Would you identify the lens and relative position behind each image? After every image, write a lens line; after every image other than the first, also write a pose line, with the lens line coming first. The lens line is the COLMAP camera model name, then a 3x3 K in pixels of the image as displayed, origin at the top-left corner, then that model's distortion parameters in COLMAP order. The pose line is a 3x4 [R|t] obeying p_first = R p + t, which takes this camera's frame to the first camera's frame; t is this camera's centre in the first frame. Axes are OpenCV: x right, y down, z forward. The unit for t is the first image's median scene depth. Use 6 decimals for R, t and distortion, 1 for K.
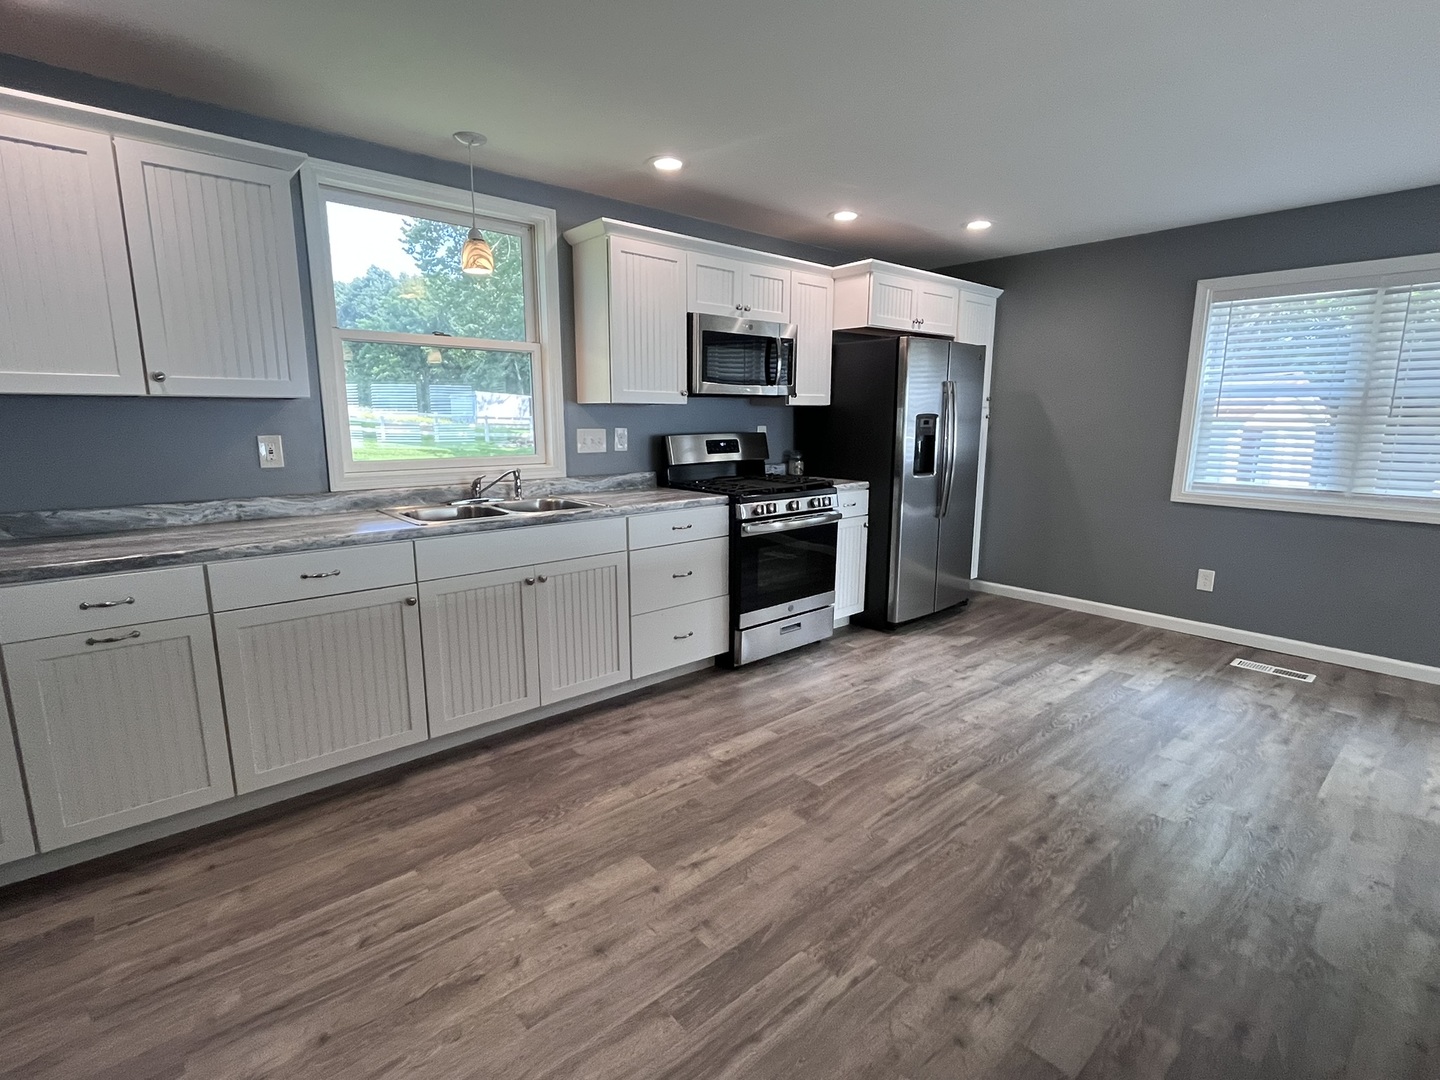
lens RADIAL K [[690.2, 0, 715.0], [0, 690.2, 537.6], [0, 0, 1]] dist [-0.001164, -0.000436]
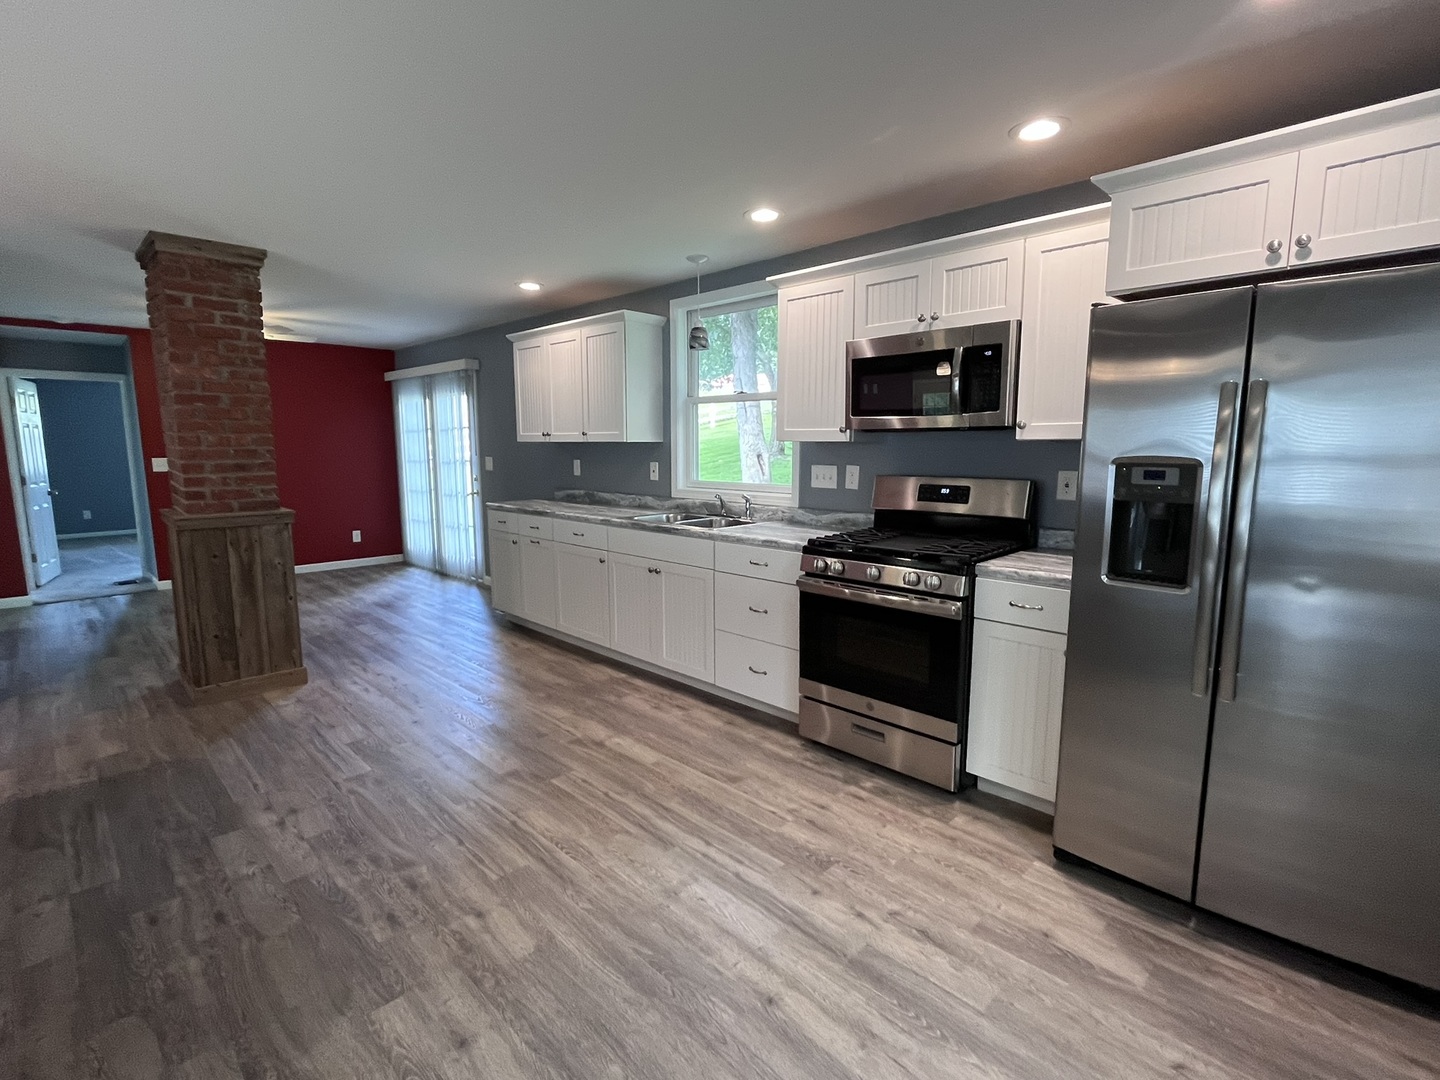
lens RADIAL K [[690.2, 0, 717.2], [0, 690.2, 540.5], [0, 0, 1]] dist [-0.001164, -0.000436]
pose [[0.070946, 0.137951, -0.987895, 0.920606], [-0.173671, 0.976972, 0.123953, -0.158941], [0.982245, 0.162775, 0.093271, 0.818316]]
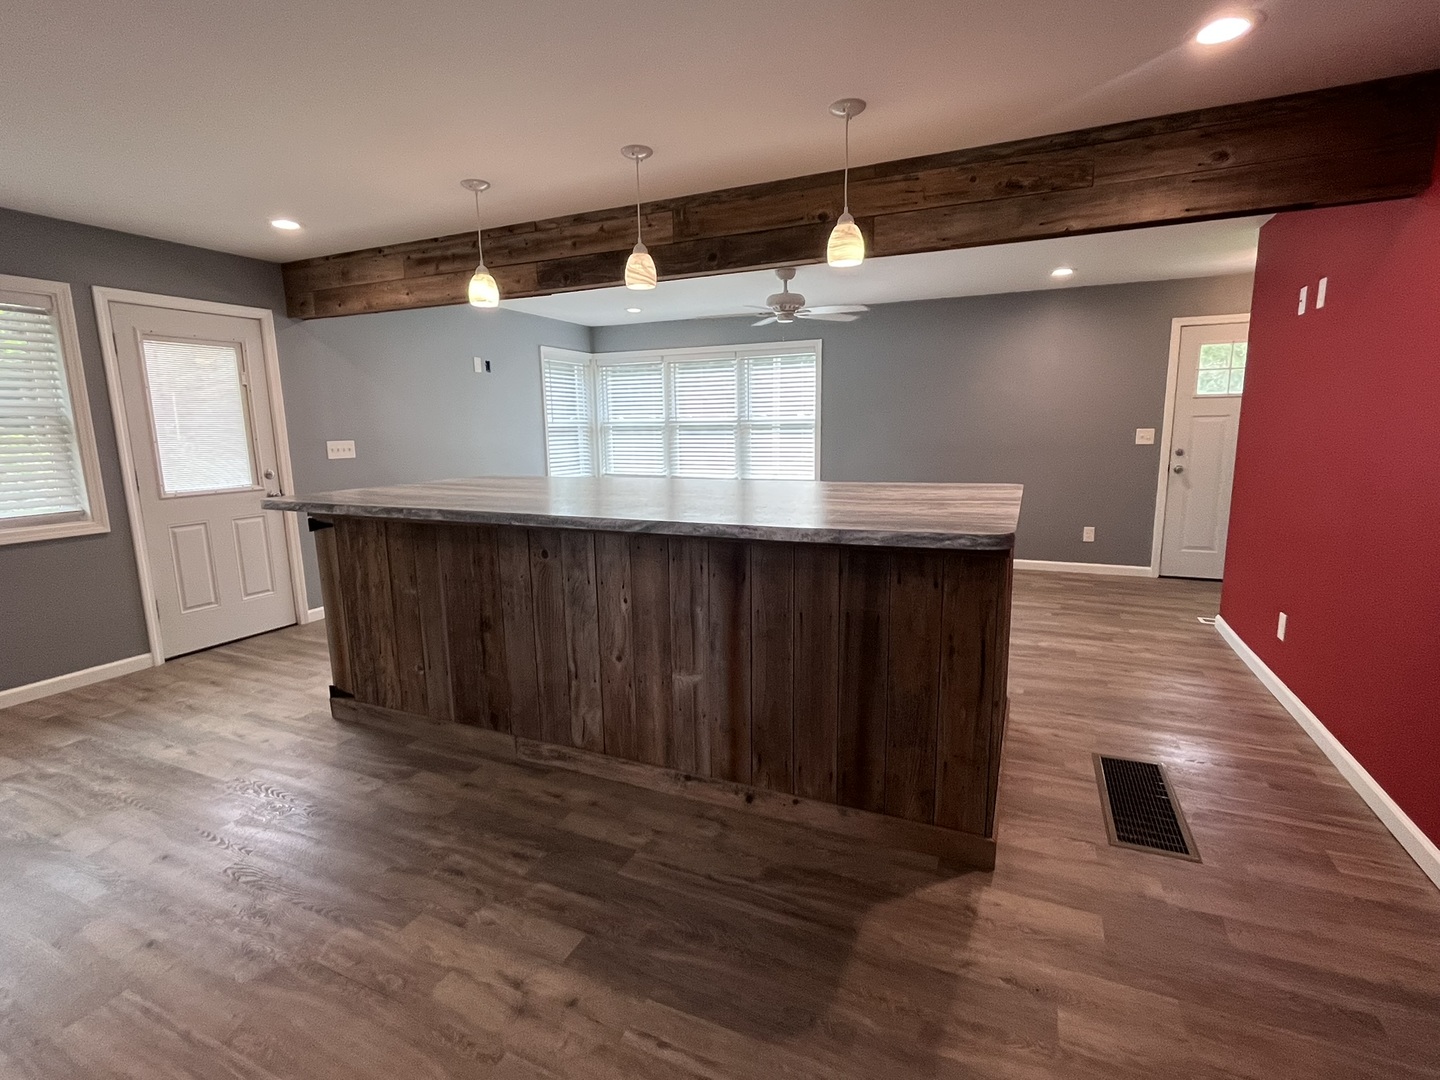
lens RADIAL K [[690.2, 0, 715.3], [0, 690.2, 539.8], [0, 0, 1]] dist [-0.001164, -0.000436]
pose [[-0.412922, -0.145096, 0.899134, -0.266937], [0.178099, 0.955305, 0.235952, -0.078007], [-0.893183, 0.257565, -0.368625, 0.445865]]
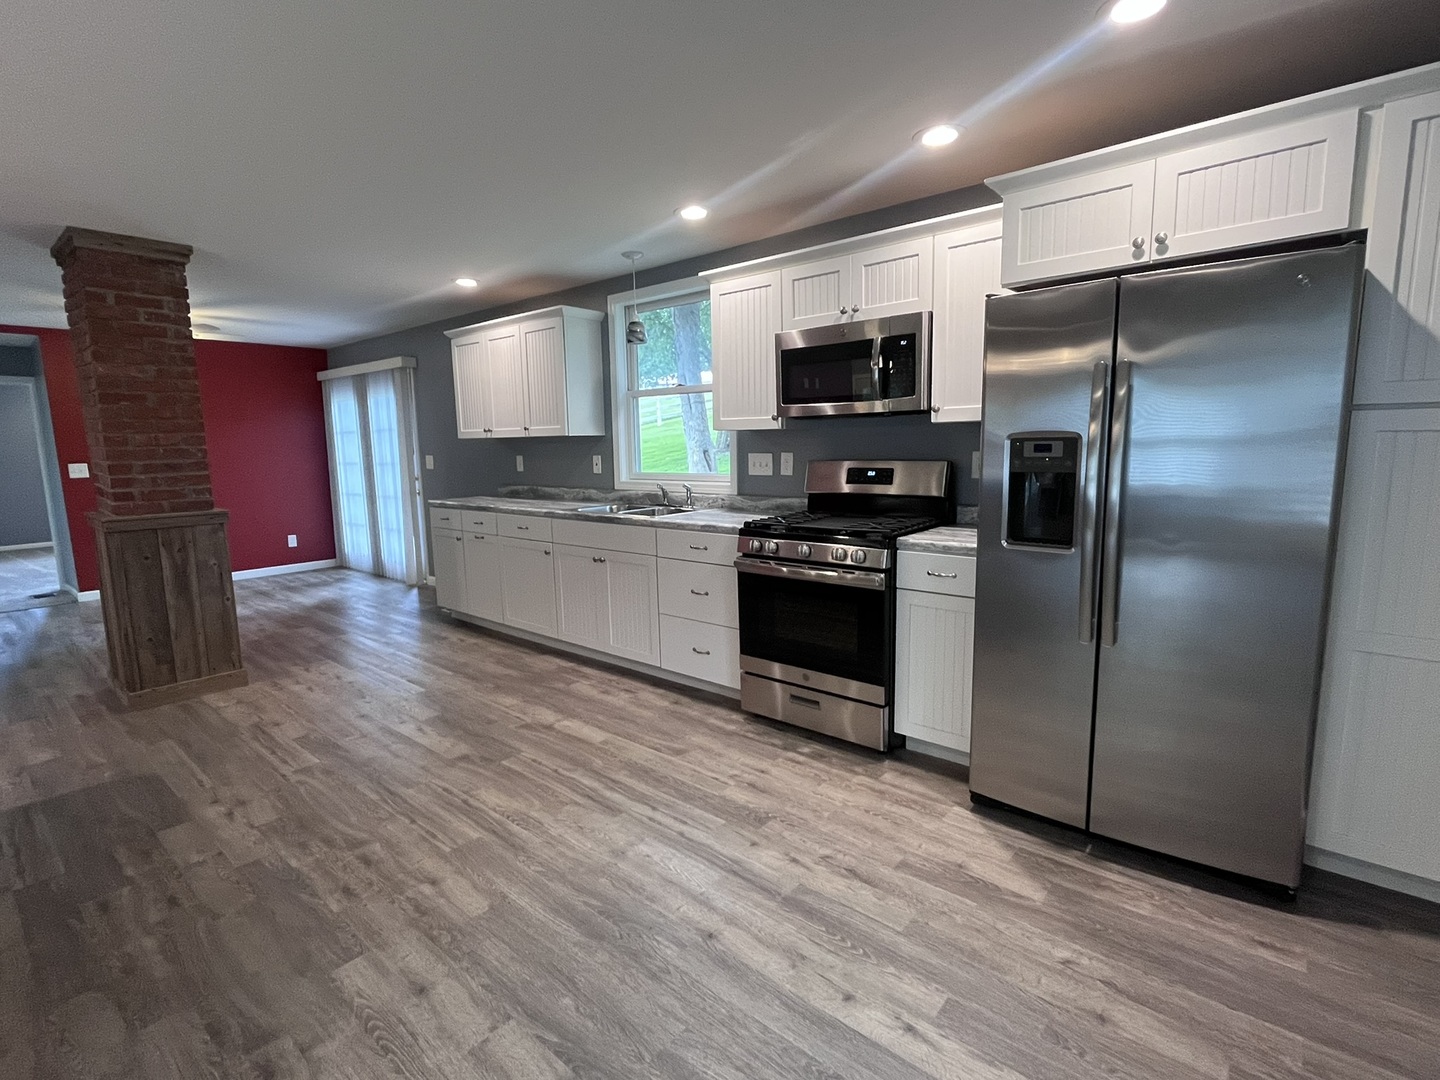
lens RADIAL K [[690.2, 0, 718.6], [0, 690.2, 544.2], [0, 0, 1]] dist [-0.001164, -0.000436]
pose [[0.147047, 0.140132, -0.979153, 0.966974], [-0.154303, 0.981044, 0.117230, -0.145621], [0.977020, 0.133848, 0.165882, 0.831600]]
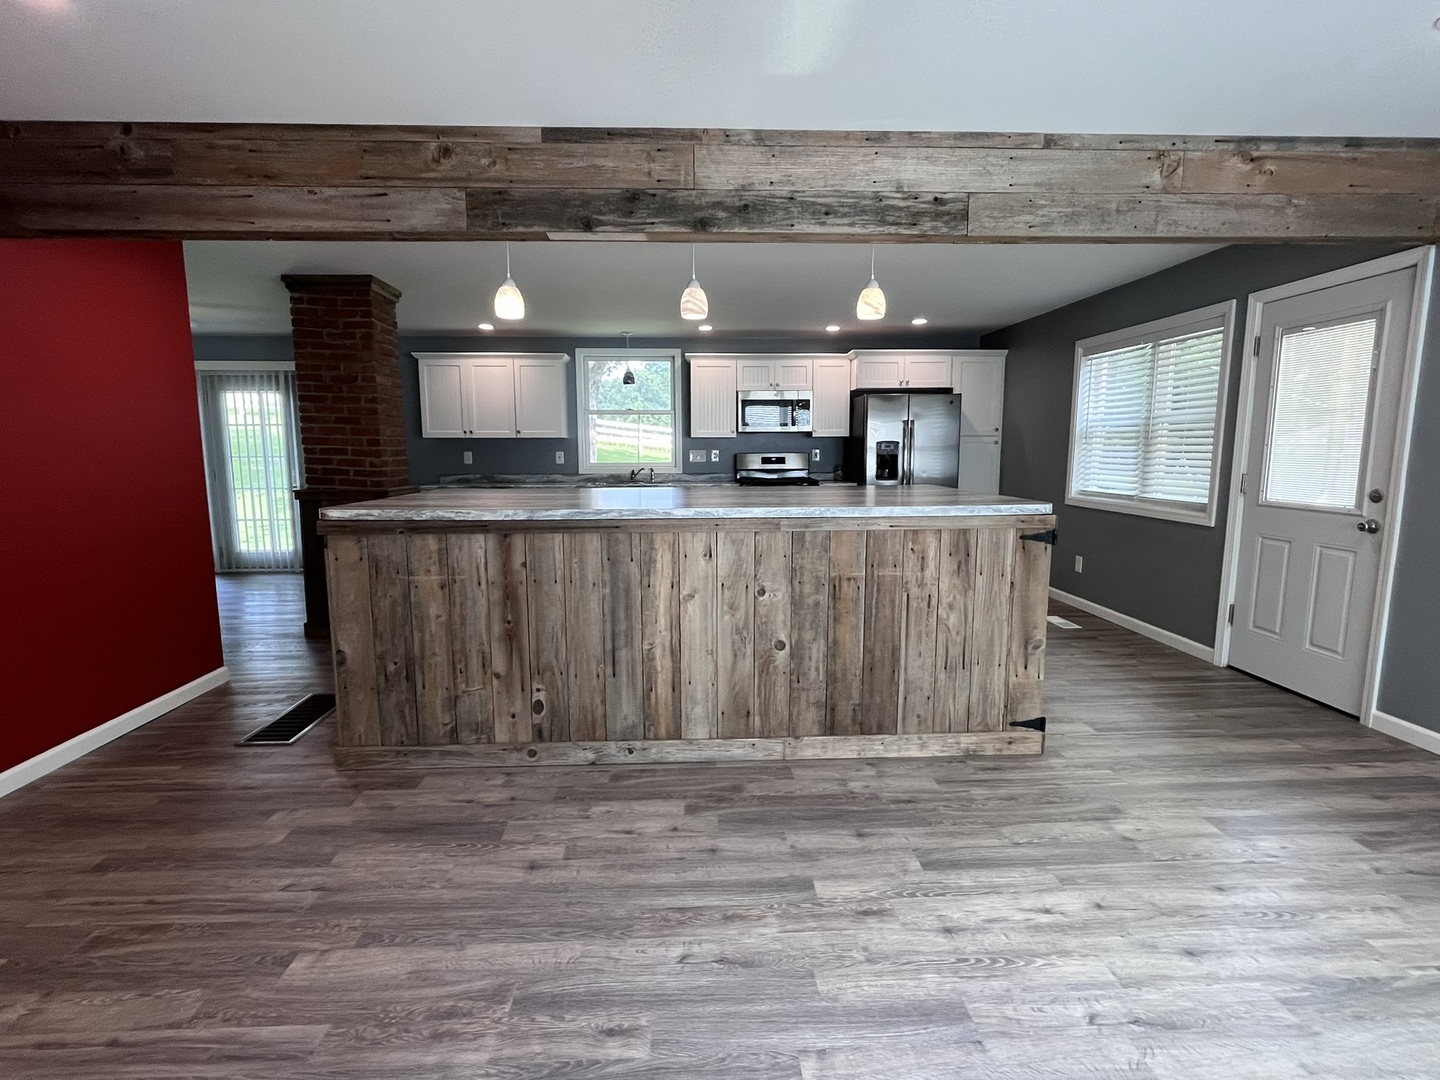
lens RADIAL K [[690.2, 0, 716.7], [0, 690.2, 536.0], [0, 0, 1]] dist [-0.001164, -0.000436]
pose [[0.785159, 0.073089, -0.614966, 1.202366], [-0.103902, 0.994482, -0.014461, 0.122205], [0.610516, 0.075250, 0.788421, -0.572536]]
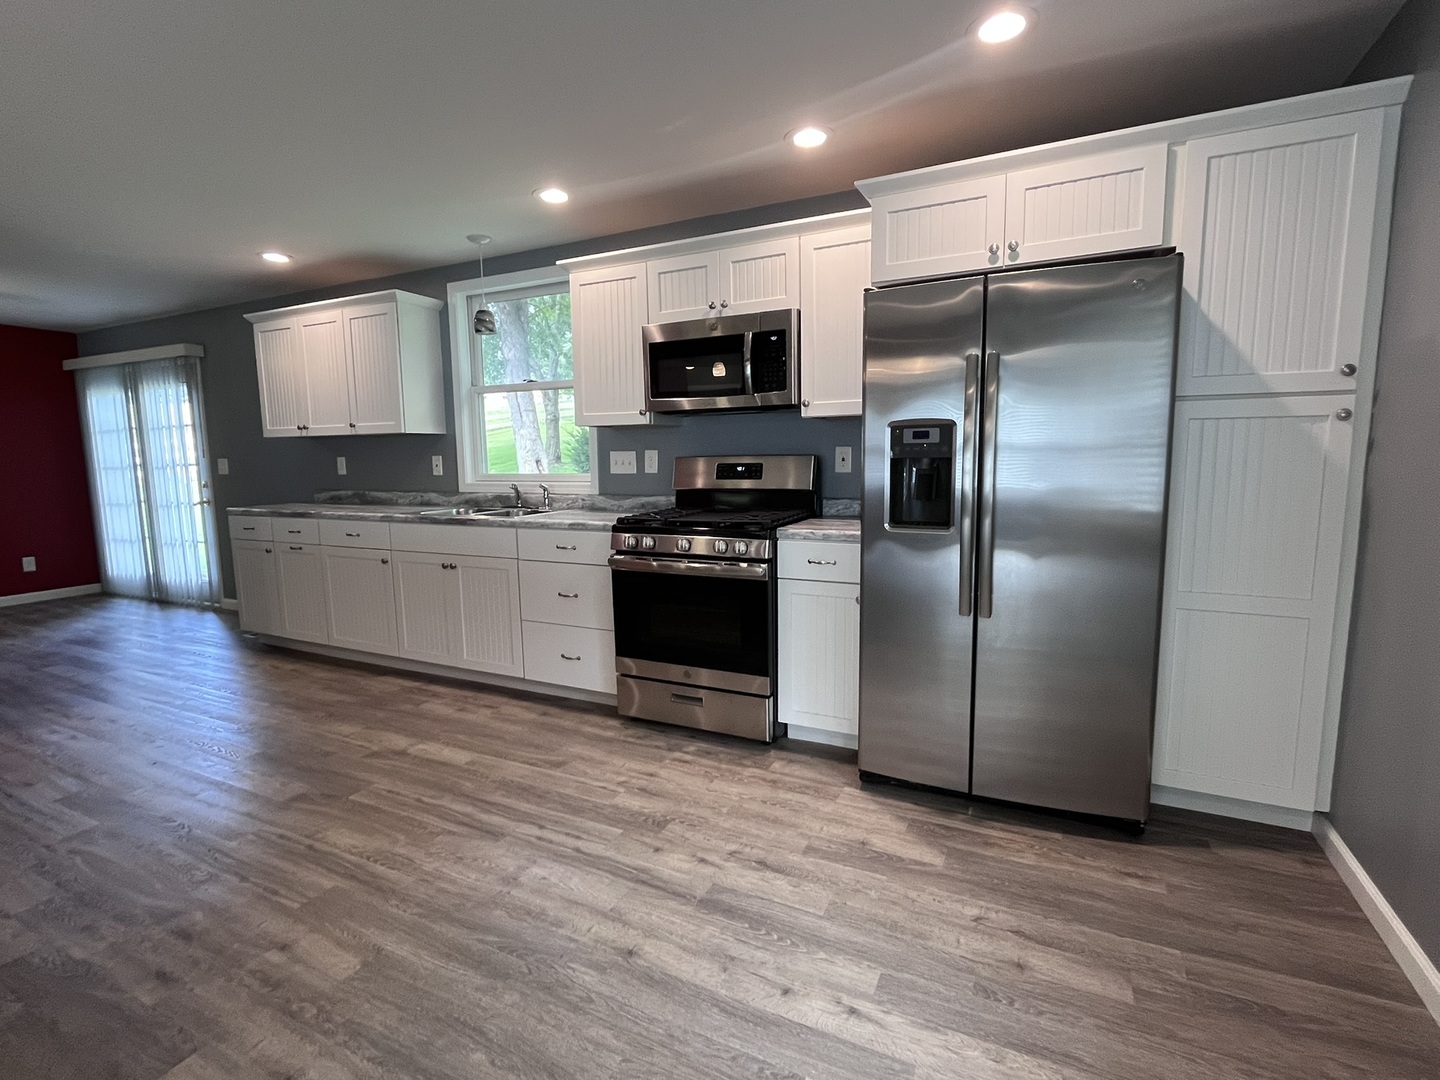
lens RADIAL K [[690.2, 0, 716.0], [0, 690.2, 537.1], [0, 0, 1]] dist [-0.001164, -0.000436]
pose [[0.384212, 0.104882, -0.917268, 0.927618], [-0.146686, 0.987841, 0.051510, -0.110393], [0.911518, 0.114759, 0.394925, 0.780368]]
